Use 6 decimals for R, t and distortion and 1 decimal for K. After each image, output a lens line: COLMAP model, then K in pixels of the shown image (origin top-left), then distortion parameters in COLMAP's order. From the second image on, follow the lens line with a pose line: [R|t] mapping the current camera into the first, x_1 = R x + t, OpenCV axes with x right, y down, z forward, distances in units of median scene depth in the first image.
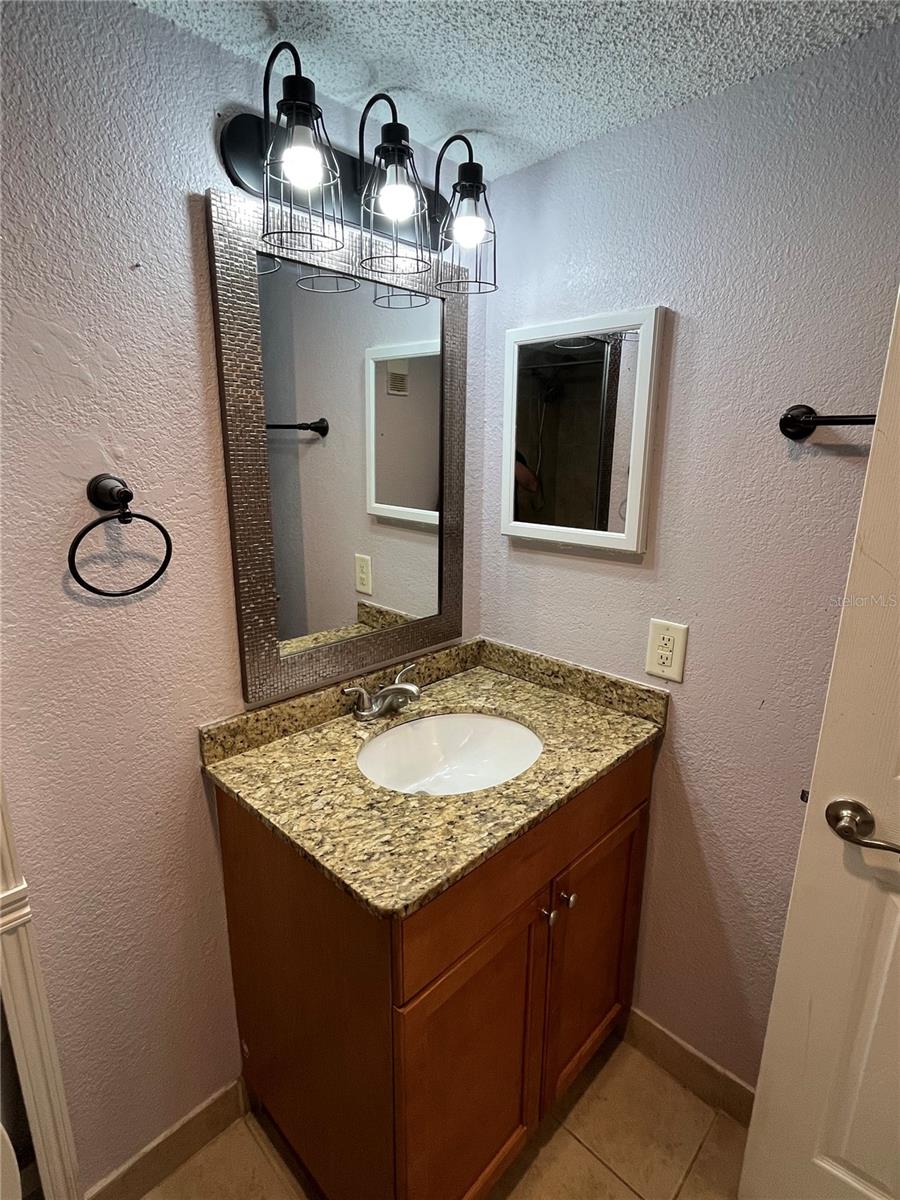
lens RADIAL K [[595.3, 0, 447.0], [0, 595.3, 597.4], [0, 0, 1]] dist [-0.004544, -0.000475]
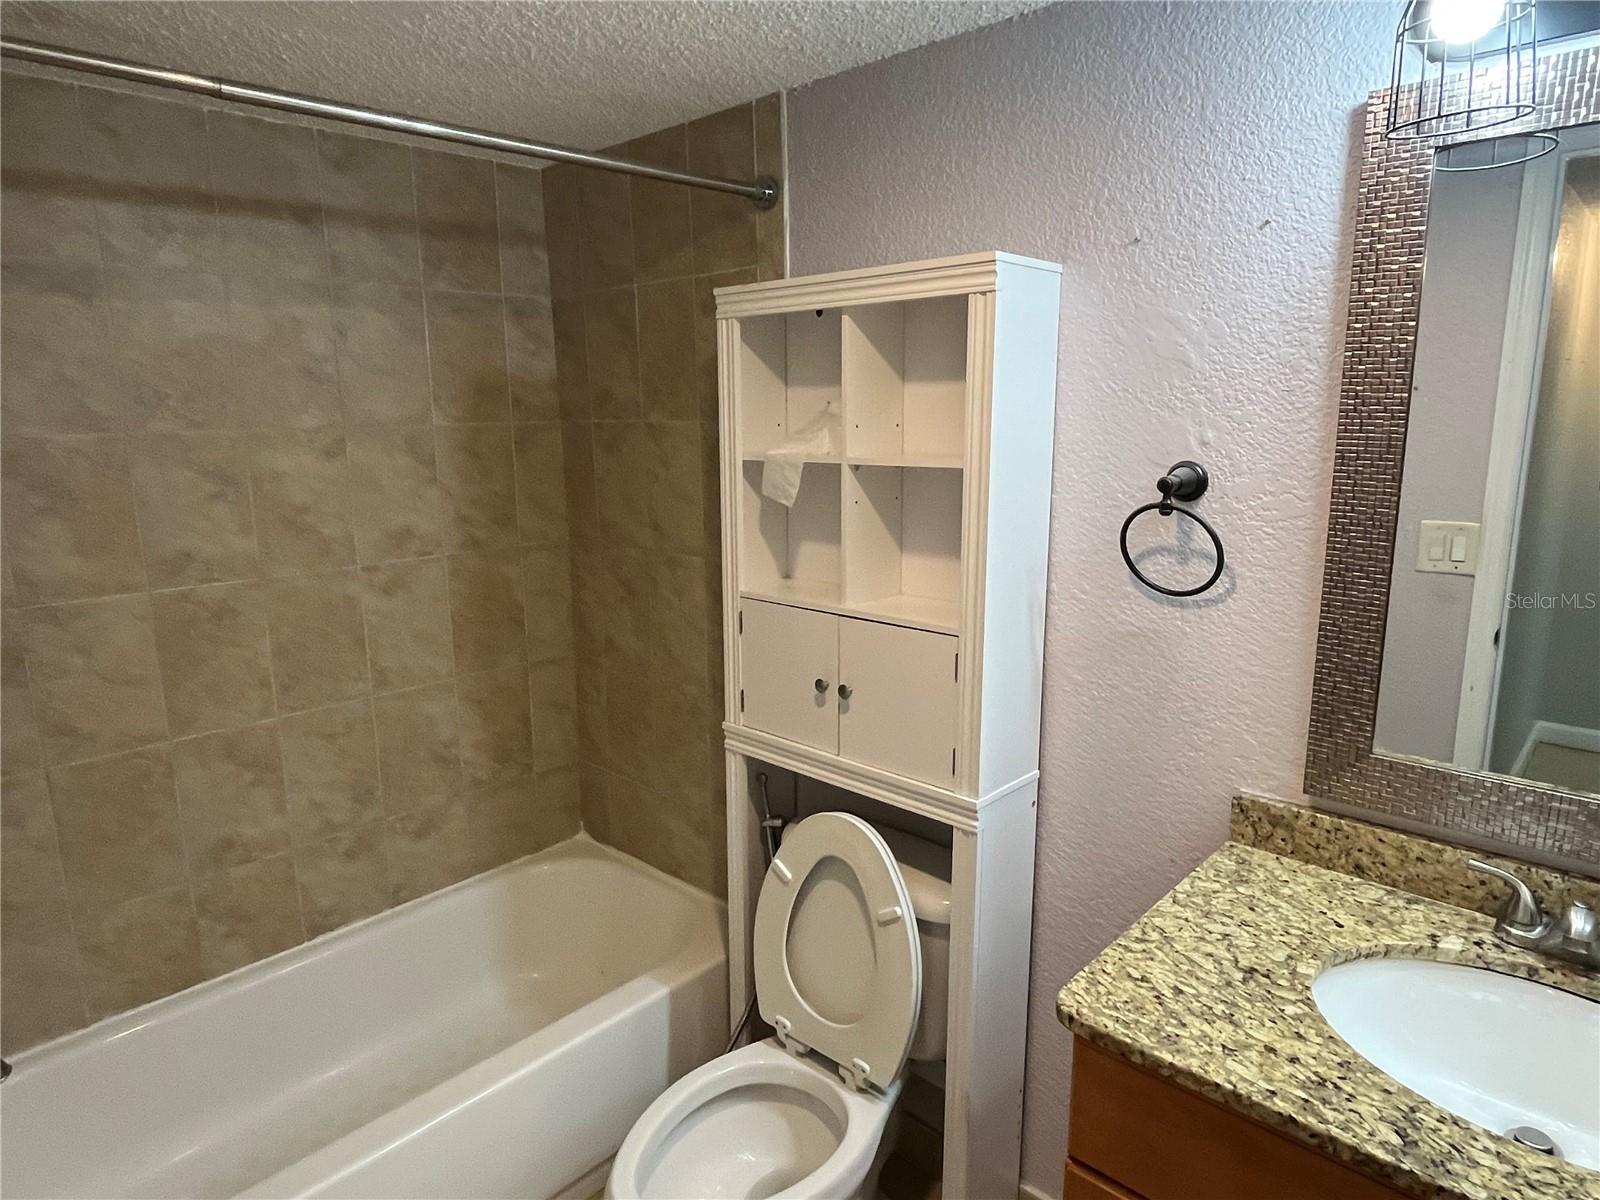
lens RADIAL K [[935.8, 0, 797.6], [0, 935.8, 597.0], [0, 0, 1]] dist [-0.001788, -0.002154]
pose [[0.032444, 0.188050, -0.981624, 0.760095], [-0.234598, 0.956135, 0.175413, -0.106817], [0.971551, 0.224596, 0.075137, 0.317589]]
